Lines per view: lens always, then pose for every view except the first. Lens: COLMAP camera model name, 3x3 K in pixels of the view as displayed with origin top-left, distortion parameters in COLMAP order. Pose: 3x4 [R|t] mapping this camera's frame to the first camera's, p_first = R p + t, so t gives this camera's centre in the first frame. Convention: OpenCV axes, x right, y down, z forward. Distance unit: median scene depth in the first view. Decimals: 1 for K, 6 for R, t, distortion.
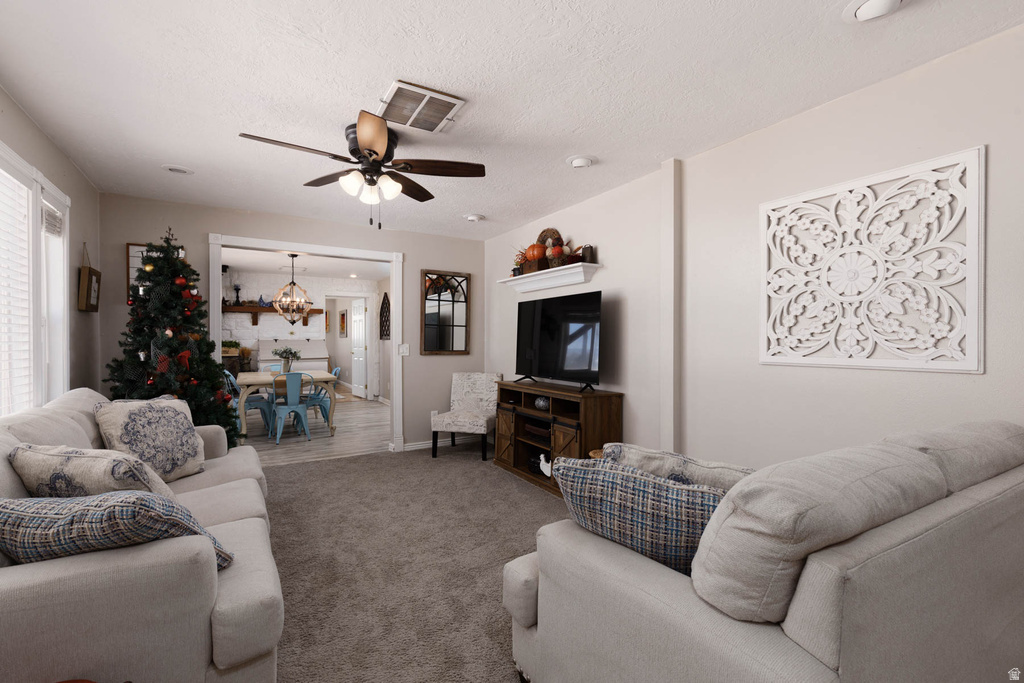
lens RADIAL K [[464.5, 0, 512.0], [0, 464.5, 341.5], [0, 0, 1]] dist [0.006978, 0.000172]
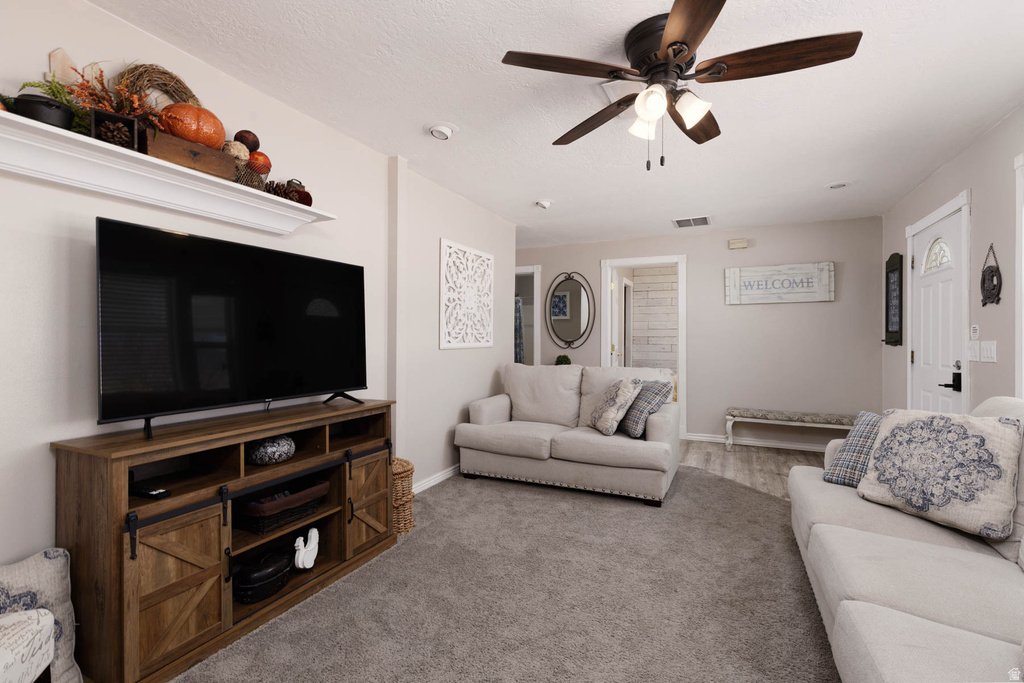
lens RADIAL K [[465.4, 0, 508.0], [0, 465.4, 339.3], [0, 0, 1]] dist [0.003177, 0.000358]
pose [[-0.546337, -0.007216, 0.837535, -0.531741], [-0.003285, 0.999974, 0.006473, 0.004556], [-0.837559, 0.000785, -0.546346, 1.102878]]
